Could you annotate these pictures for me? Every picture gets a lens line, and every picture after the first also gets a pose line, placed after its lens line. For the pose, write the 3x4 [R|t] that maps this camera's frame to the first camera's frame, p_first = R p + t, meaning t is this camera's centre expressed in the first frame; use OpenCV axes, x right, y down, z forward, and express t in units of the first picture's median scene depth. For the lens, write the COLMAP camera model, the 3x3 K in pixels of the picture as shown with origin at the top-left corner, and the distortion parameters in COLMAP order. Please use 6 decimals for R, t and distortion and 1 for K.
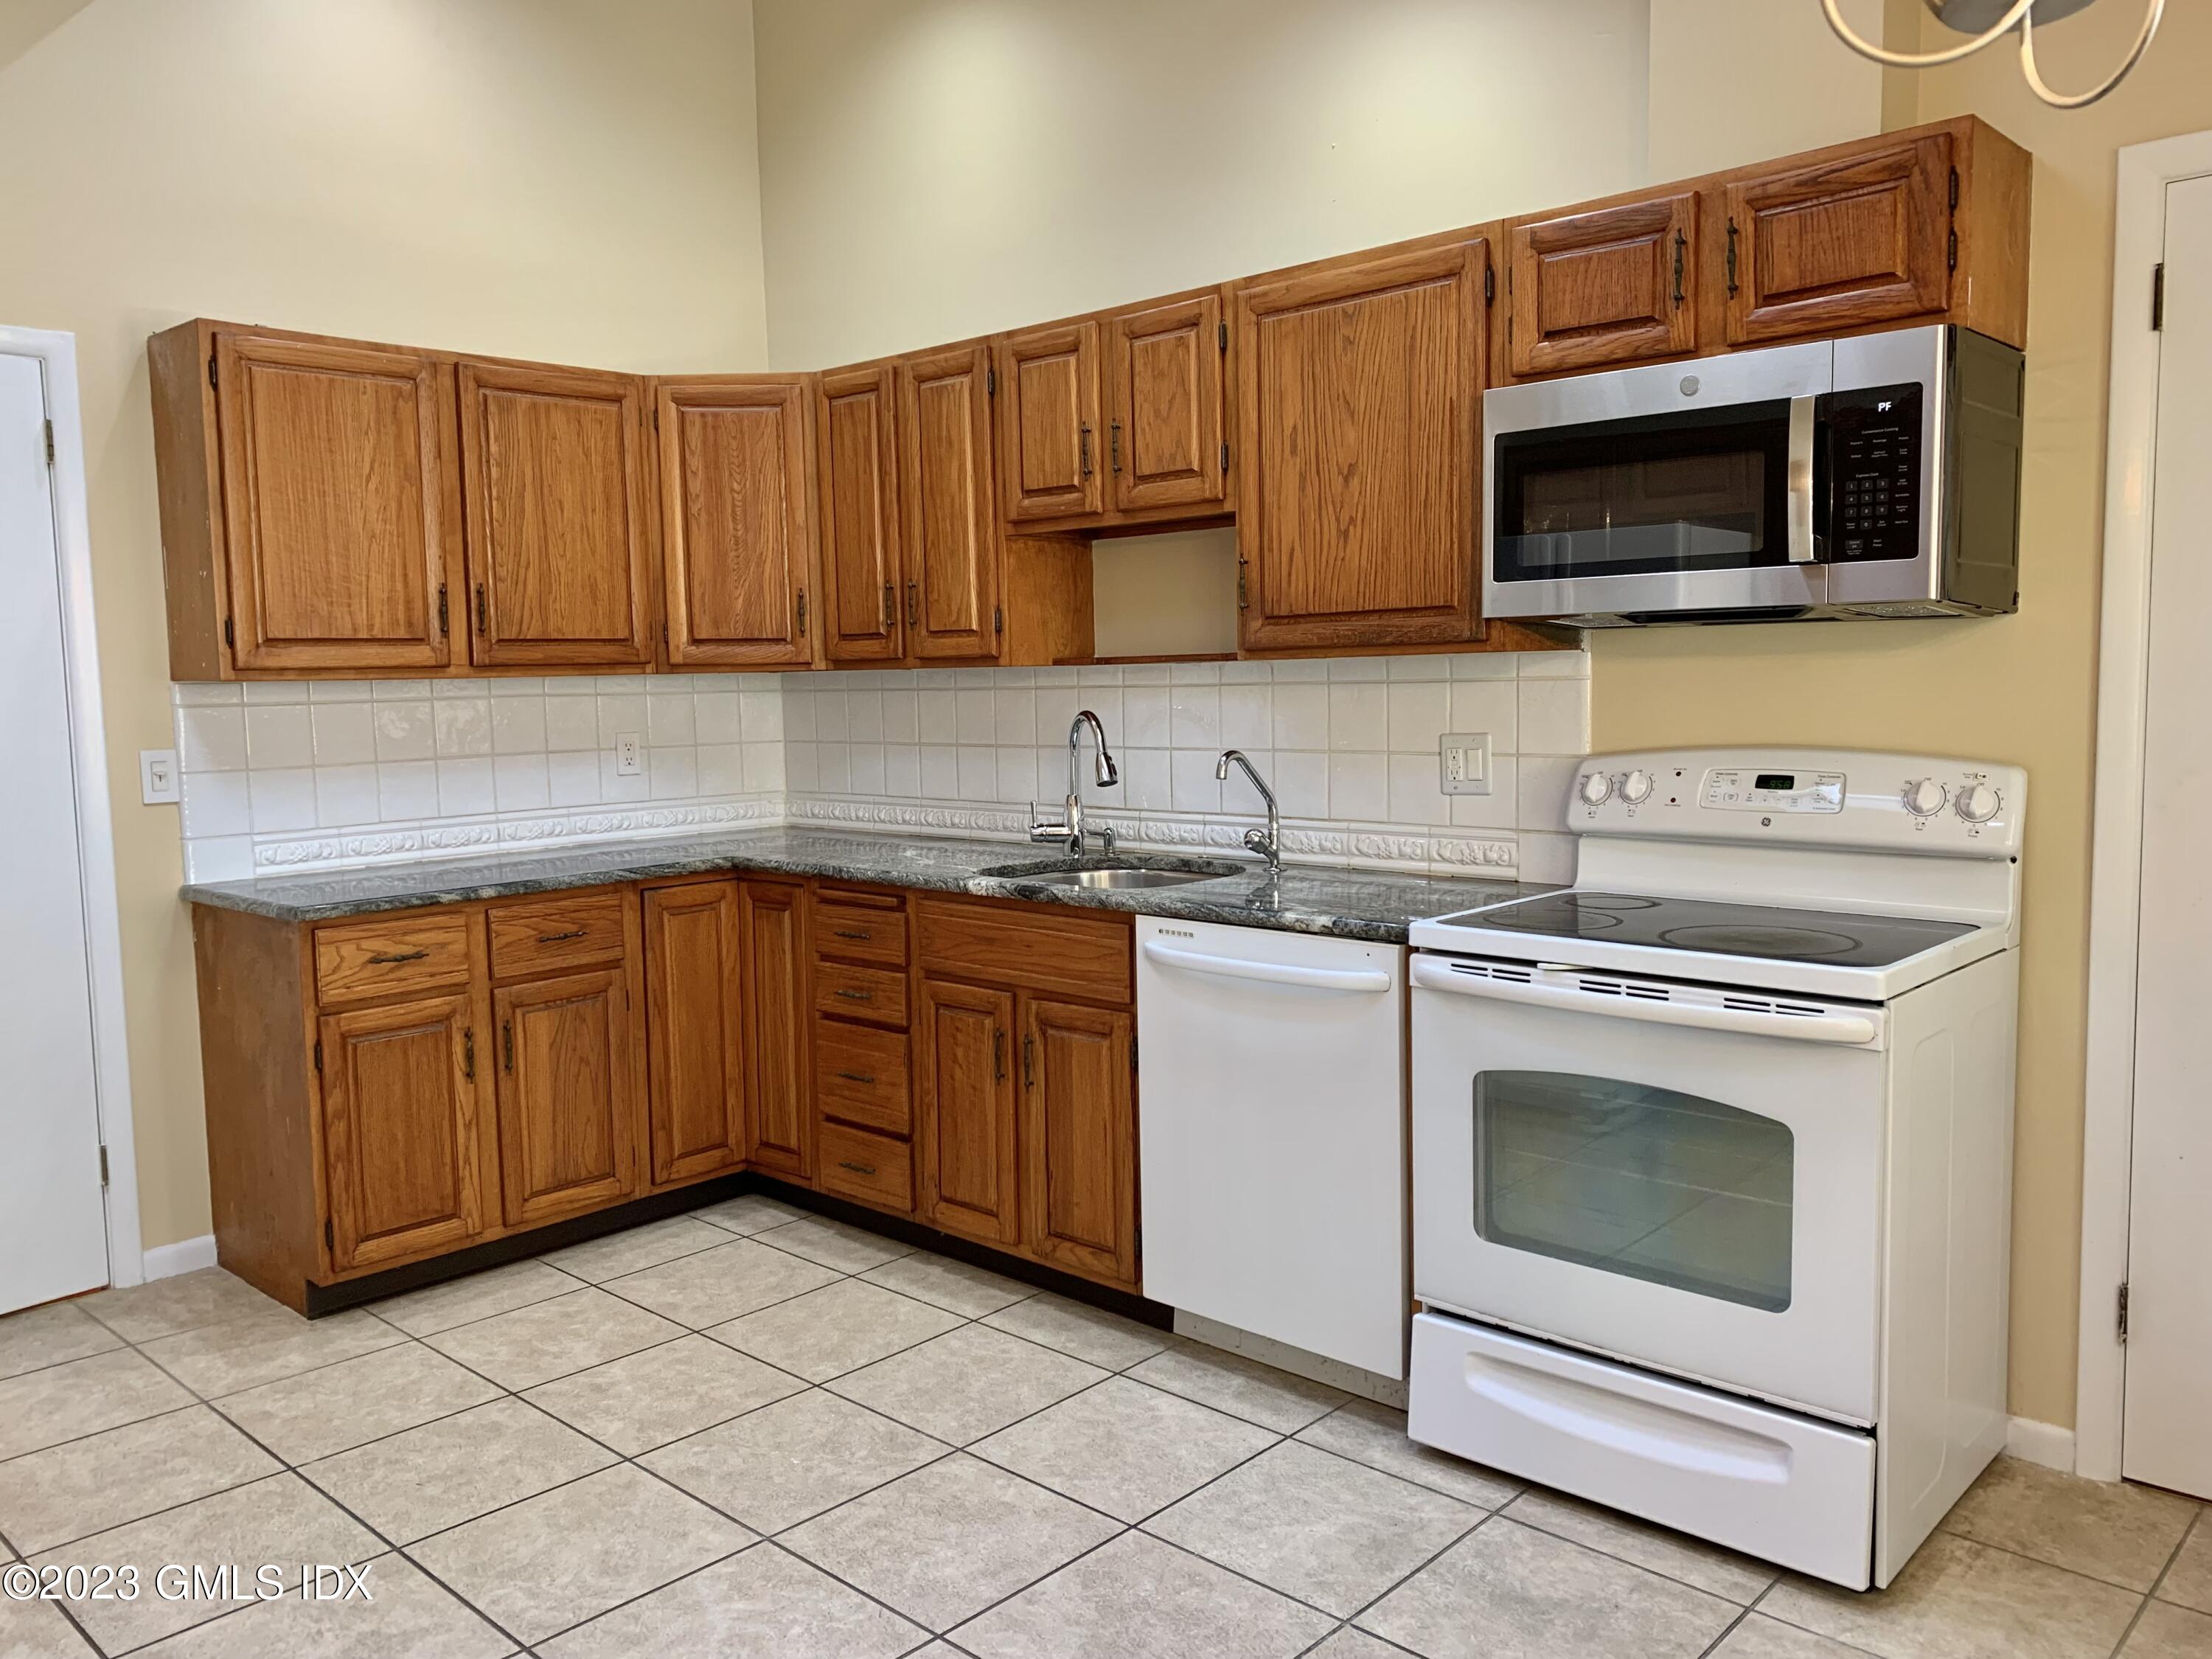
lens RADIAL K [[1680.5, 0, 1095.4], [0, 1680.5, 813.6], [0, 0, 1]] dist [0.041285, -0.034077]
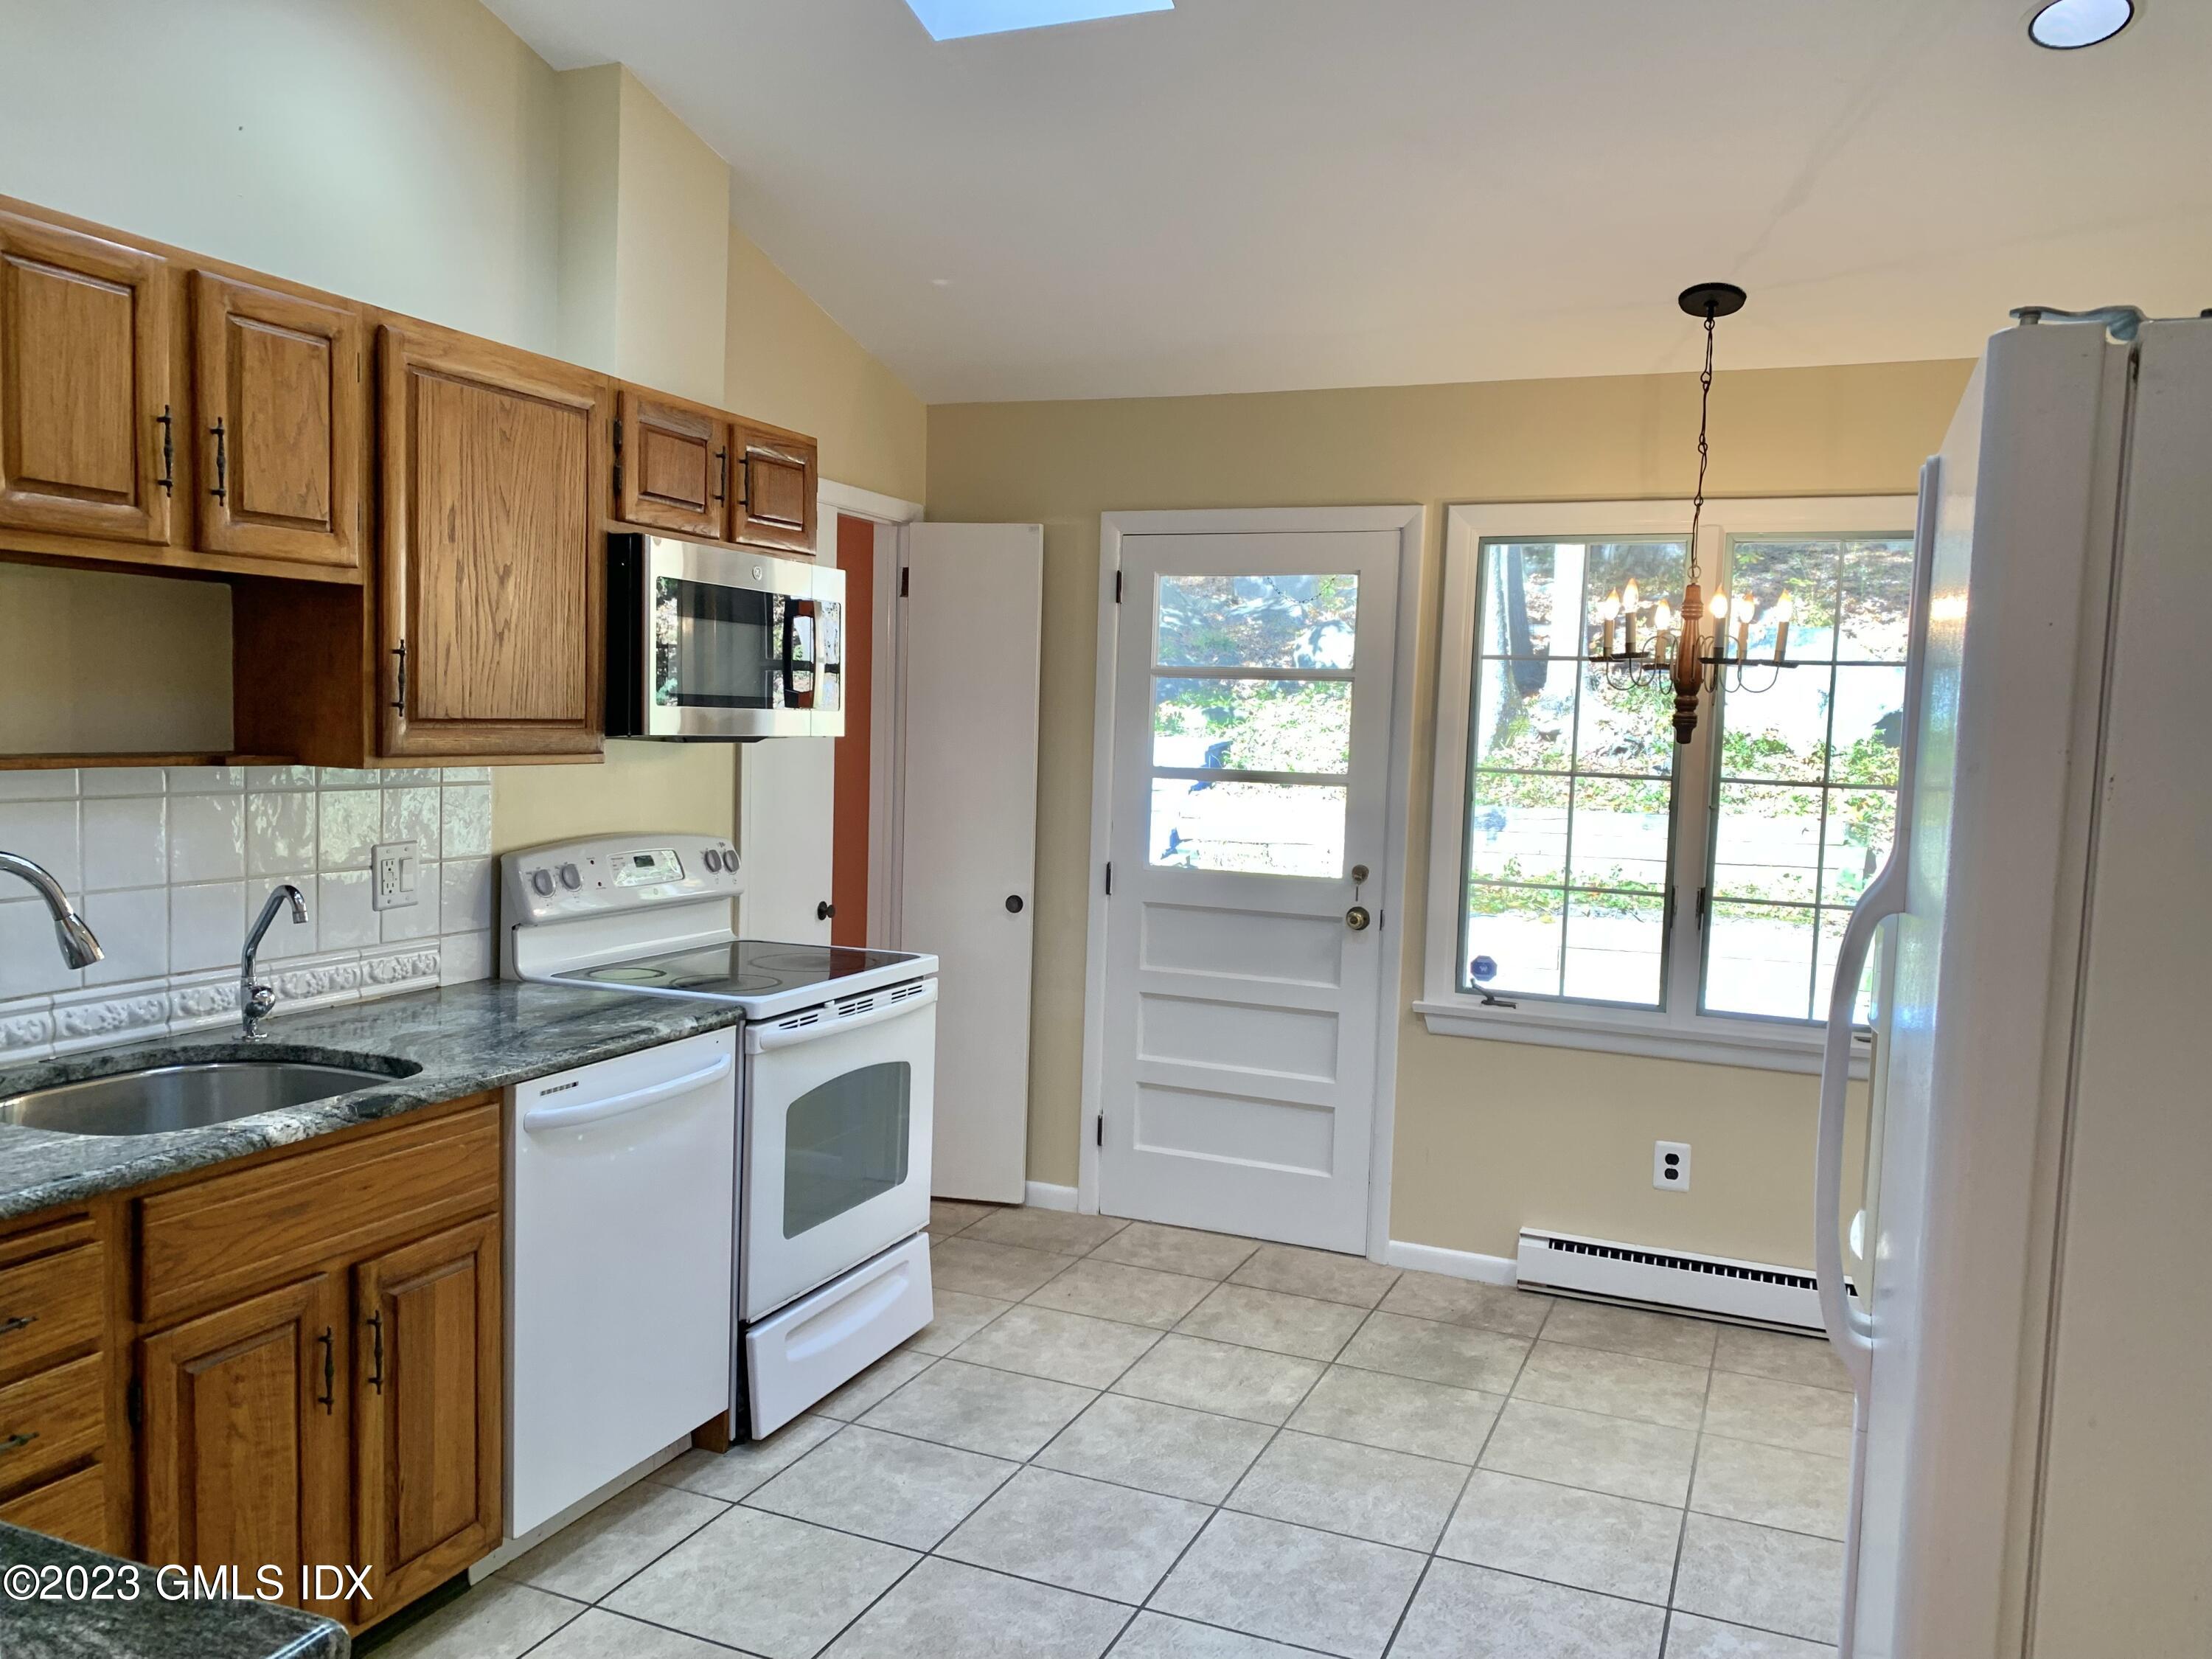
lens RADIAL K [[1680.5, 0, 1097.3], [0, 1680.5, 847.4], [0, 0, 1]] dist [0.041285, -0.034077]
pose [[-0.350011, -0.066103, 0.934410, -0.861814], [0.052643, 0.994543, 0.090076, -0.117668], [-0.935265, 0.080718, -0.344621, 1.029648]]
